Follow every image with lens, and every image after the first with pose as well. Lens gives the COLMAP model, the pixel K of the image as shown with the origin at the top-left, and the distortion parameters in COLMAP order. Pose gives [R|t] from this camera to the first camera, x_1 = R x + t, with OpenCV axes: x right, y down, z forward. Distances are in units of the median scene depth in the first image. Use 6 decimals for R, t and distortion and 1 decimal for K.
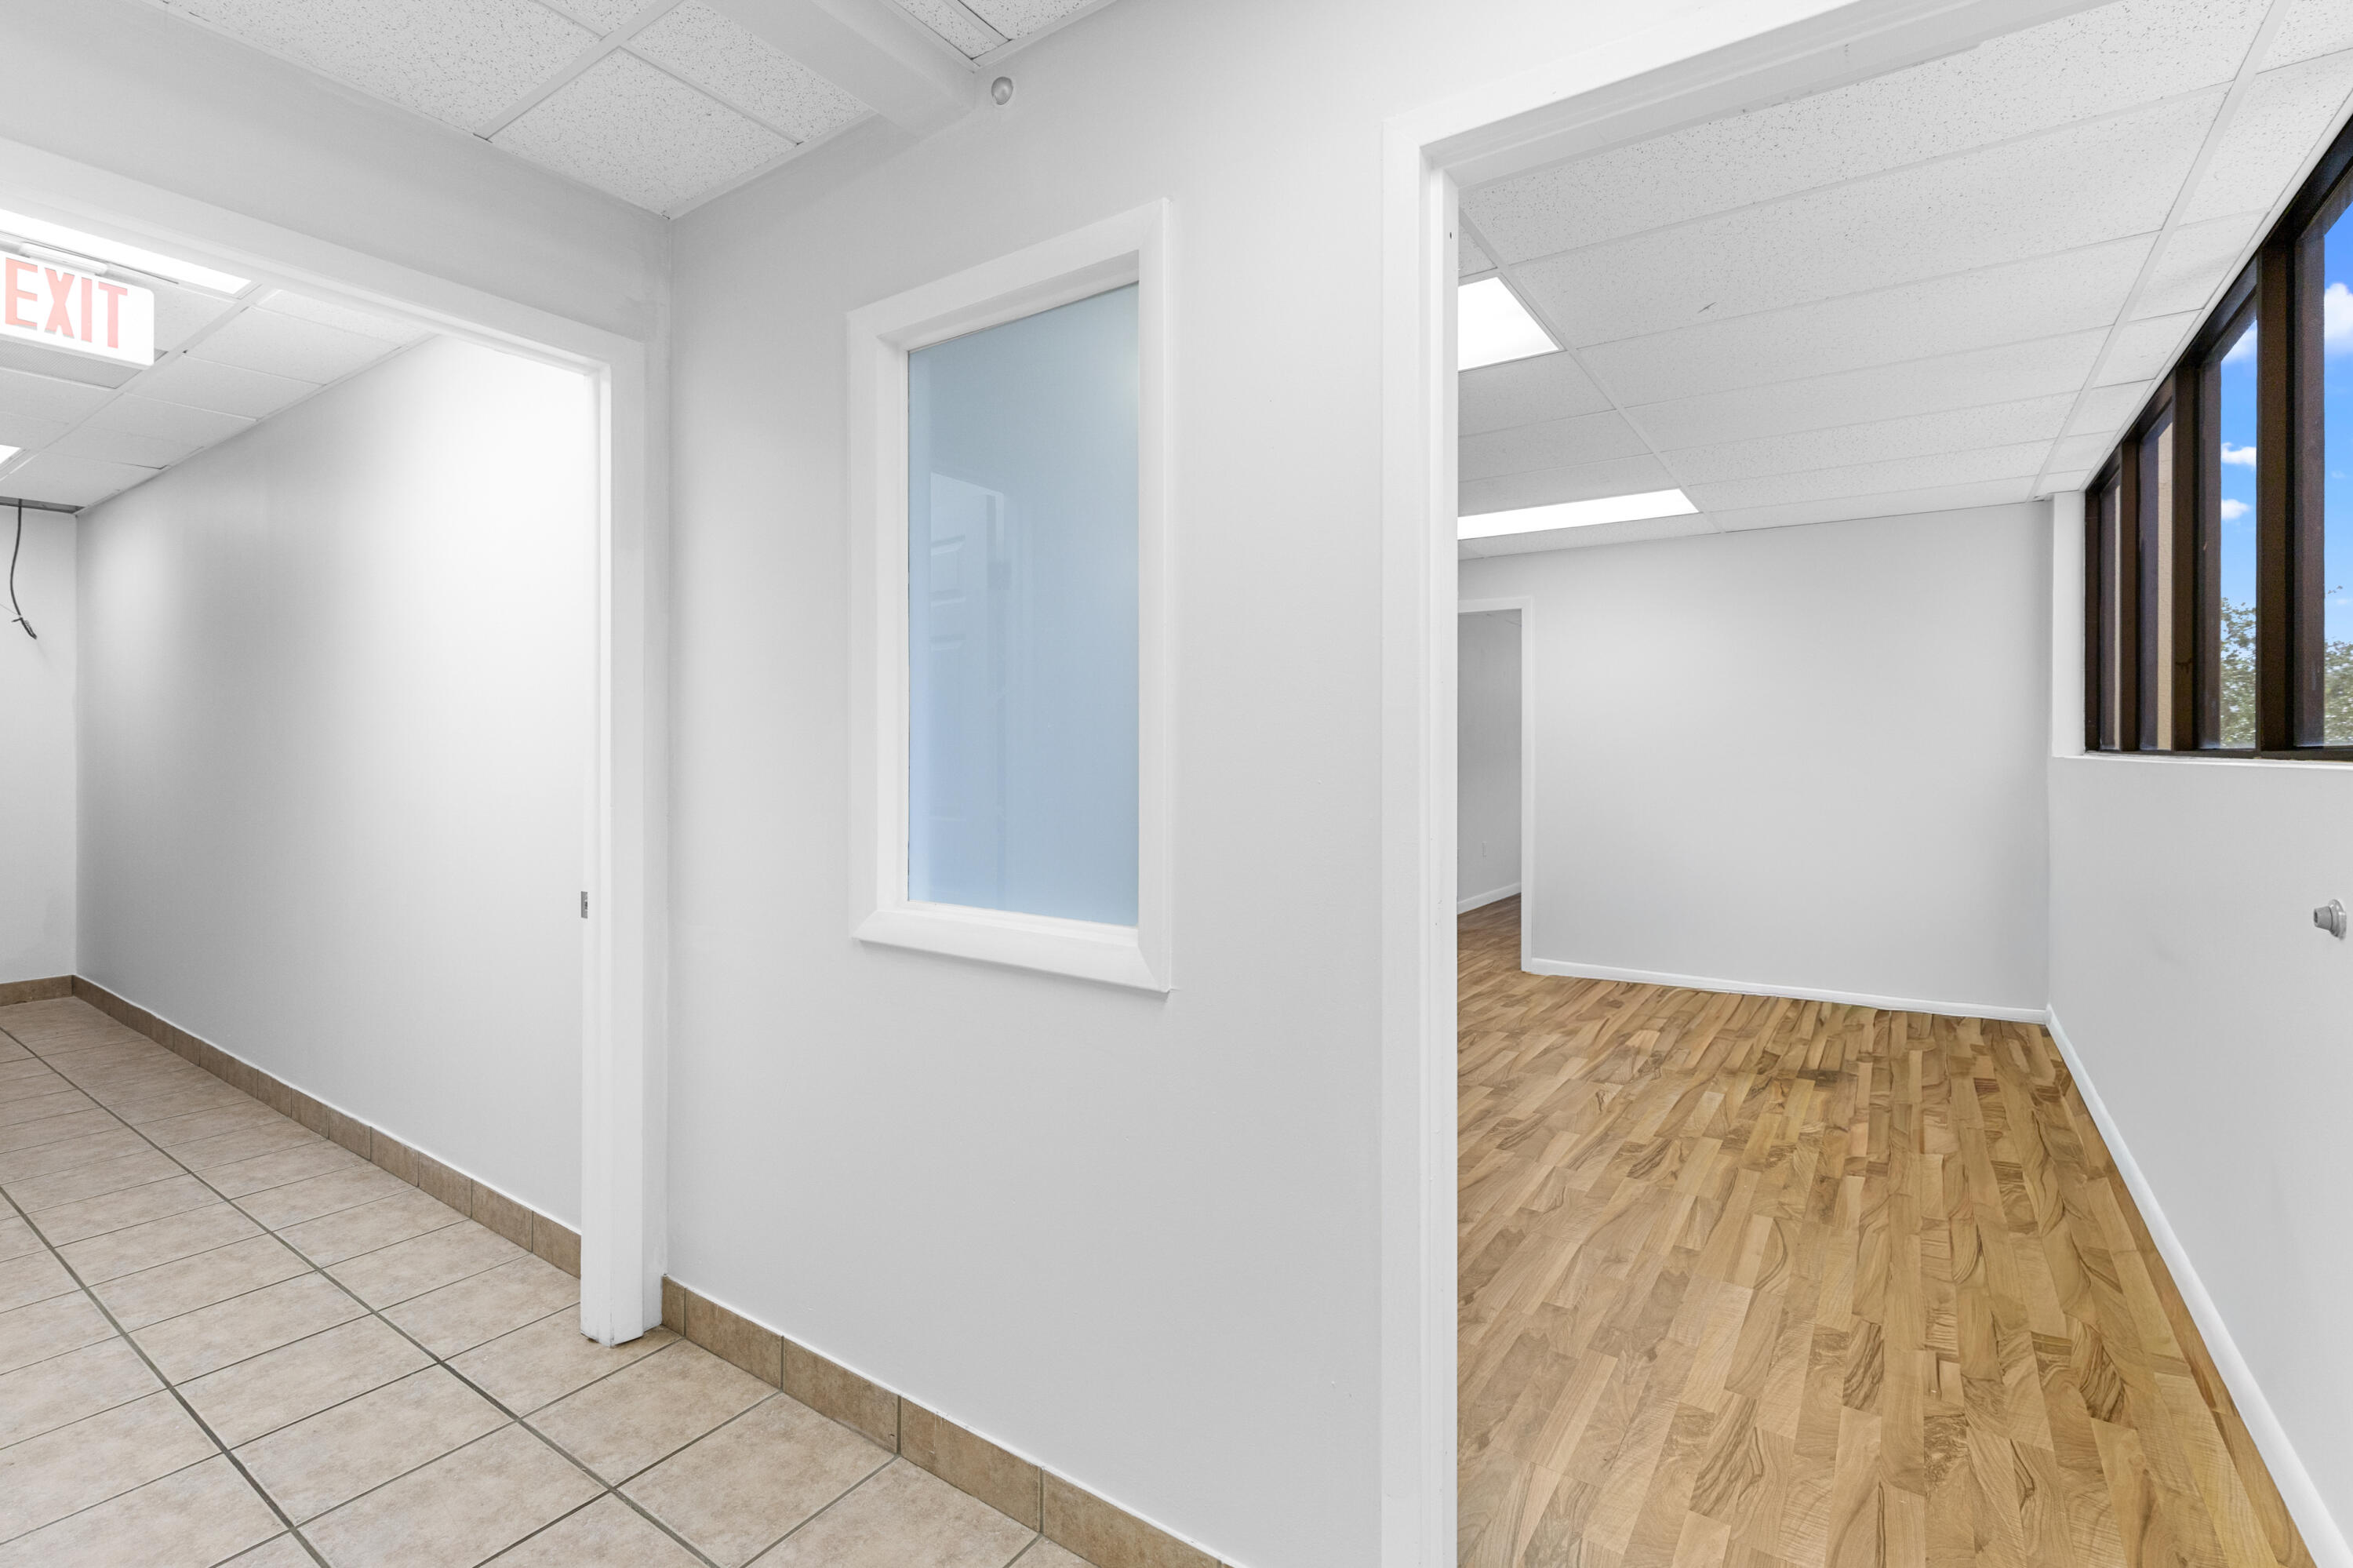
lens RADIAL K [[1065.3, 0, 1177.7], [0, 1065.3, 763.7], [0, 0, 1]] dist [0.013871, 0.000171]
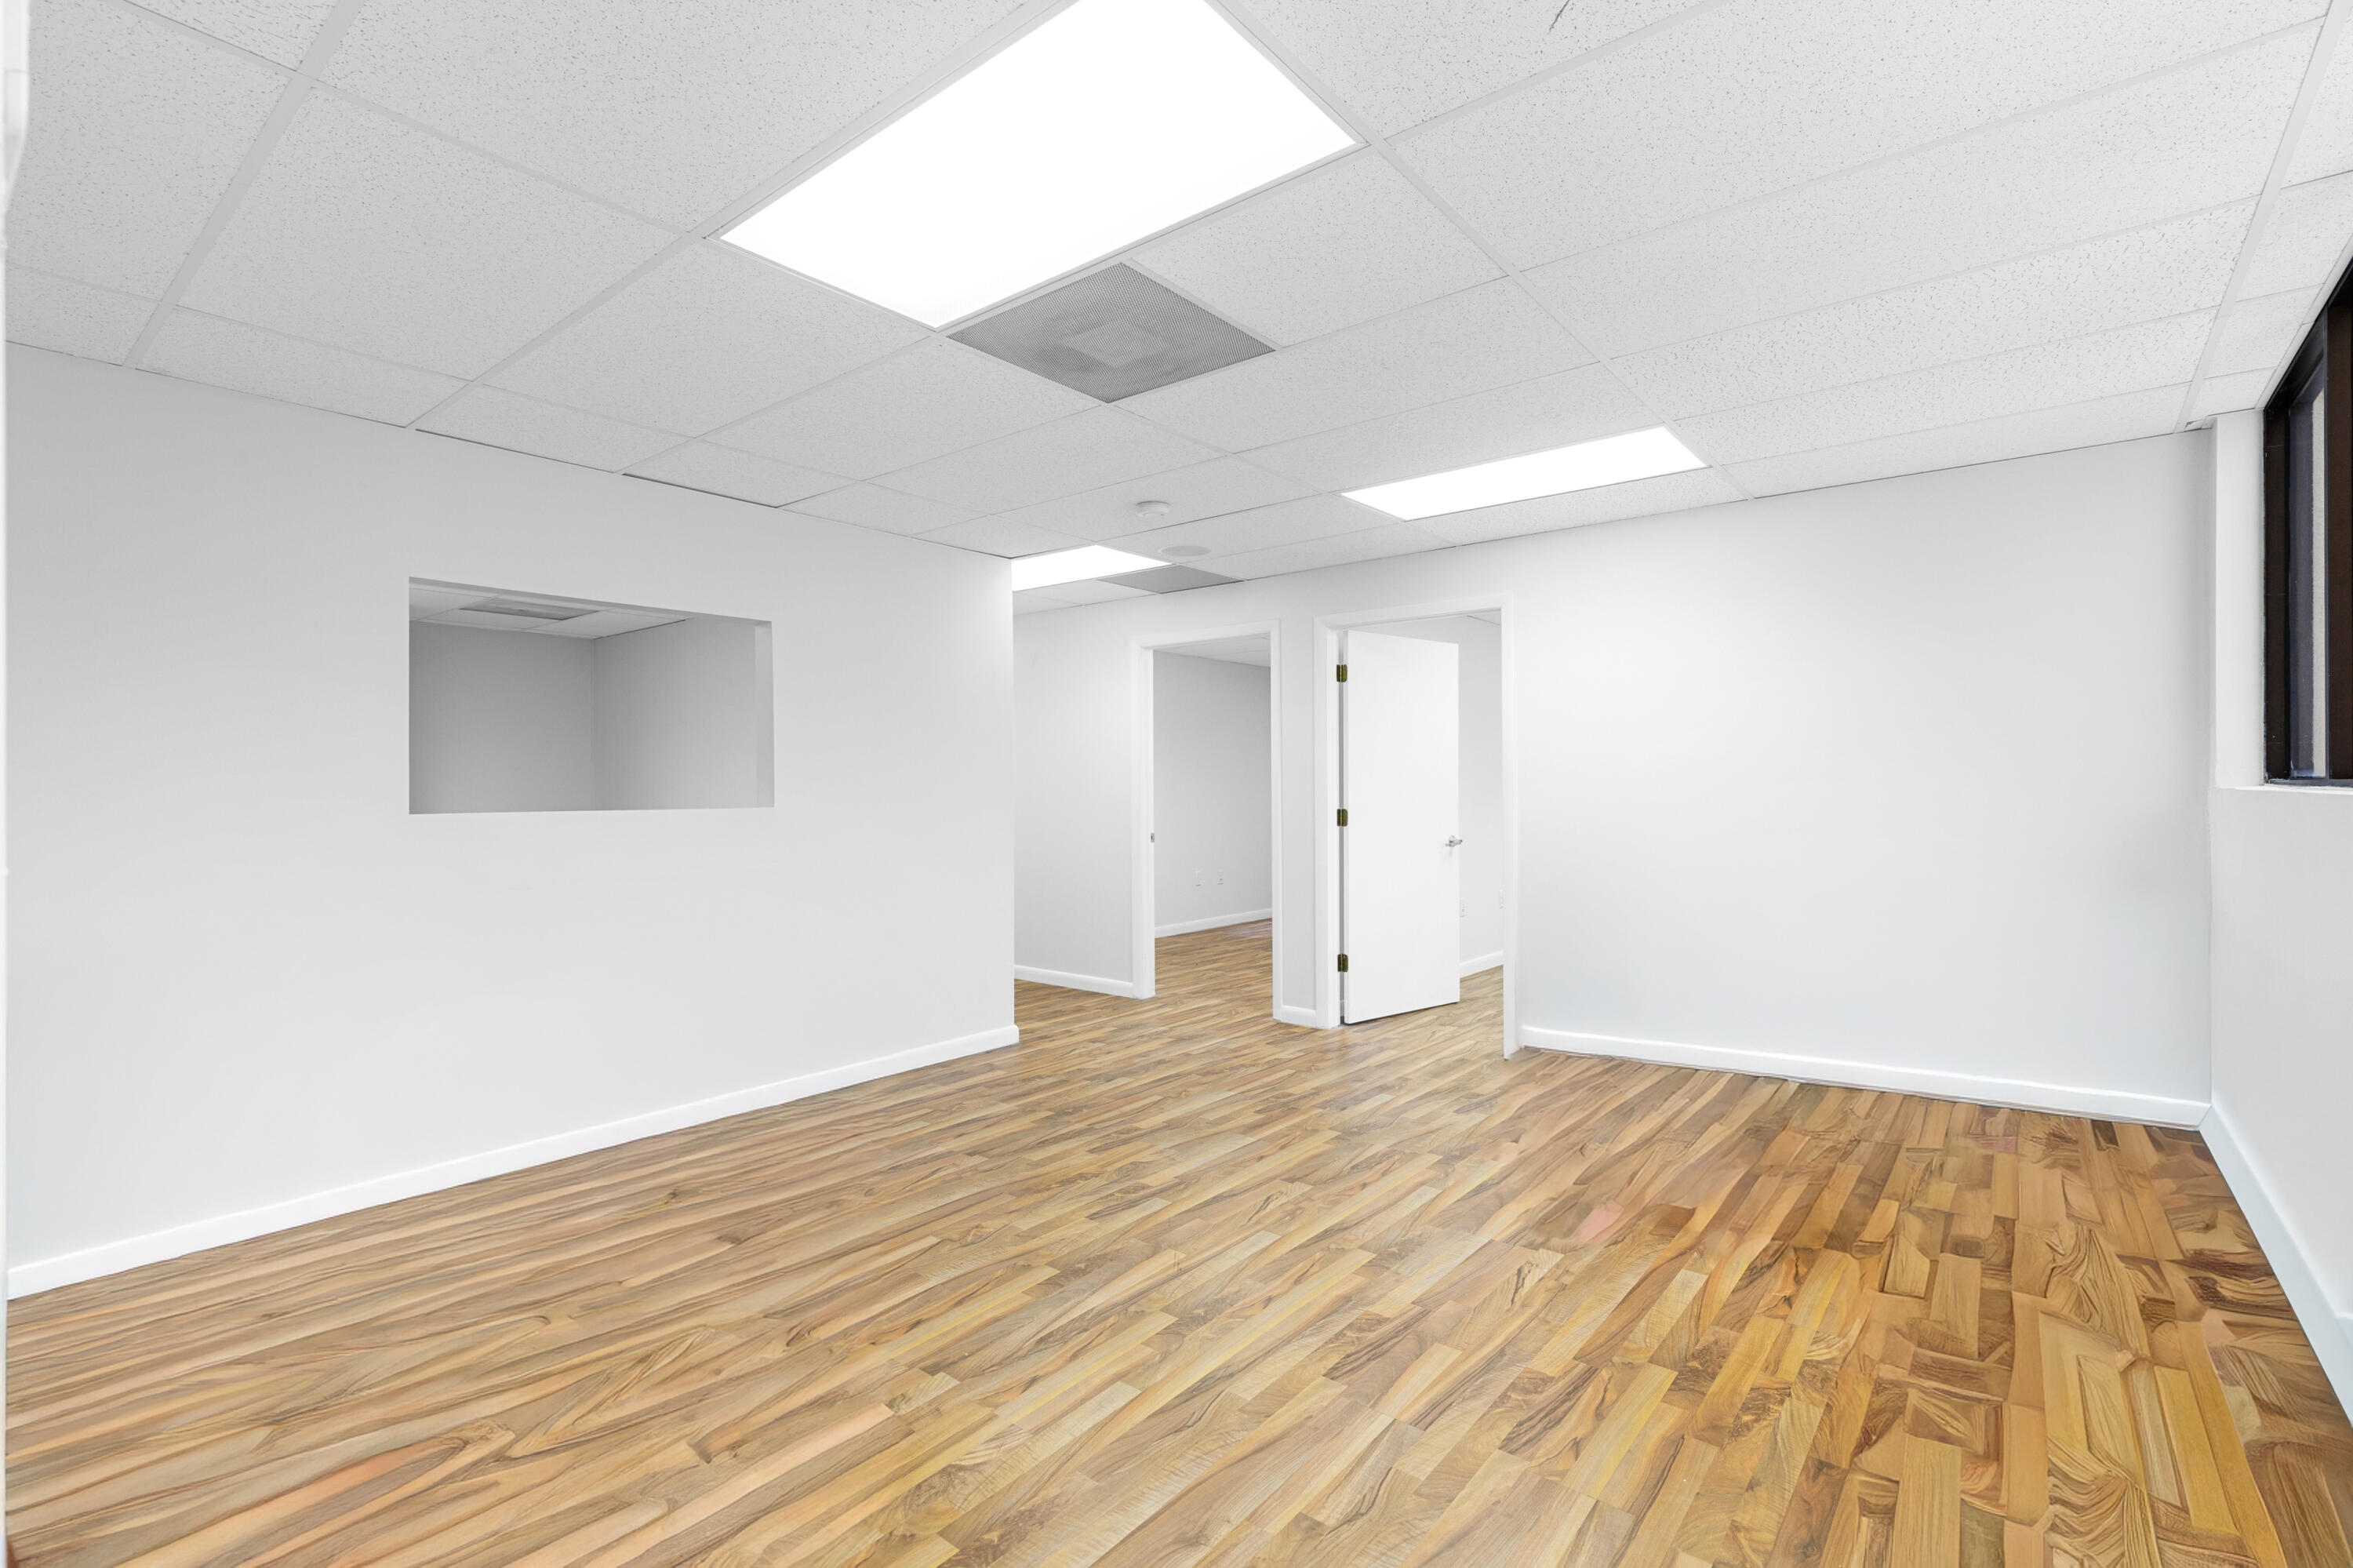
lens RADIAL K [[1065.3, 0, 1177.3], [0, 1065.3, 795.8], [0, 0, 1]] dist [0.013871, 0.000171]
pose [[0.996176, -0.005262, -0.087205, 0.256823], [0.005164, 0.999986, -0.001344, -0.005369], [0.087211, 0.000888, 0.996189, 0.307551]]
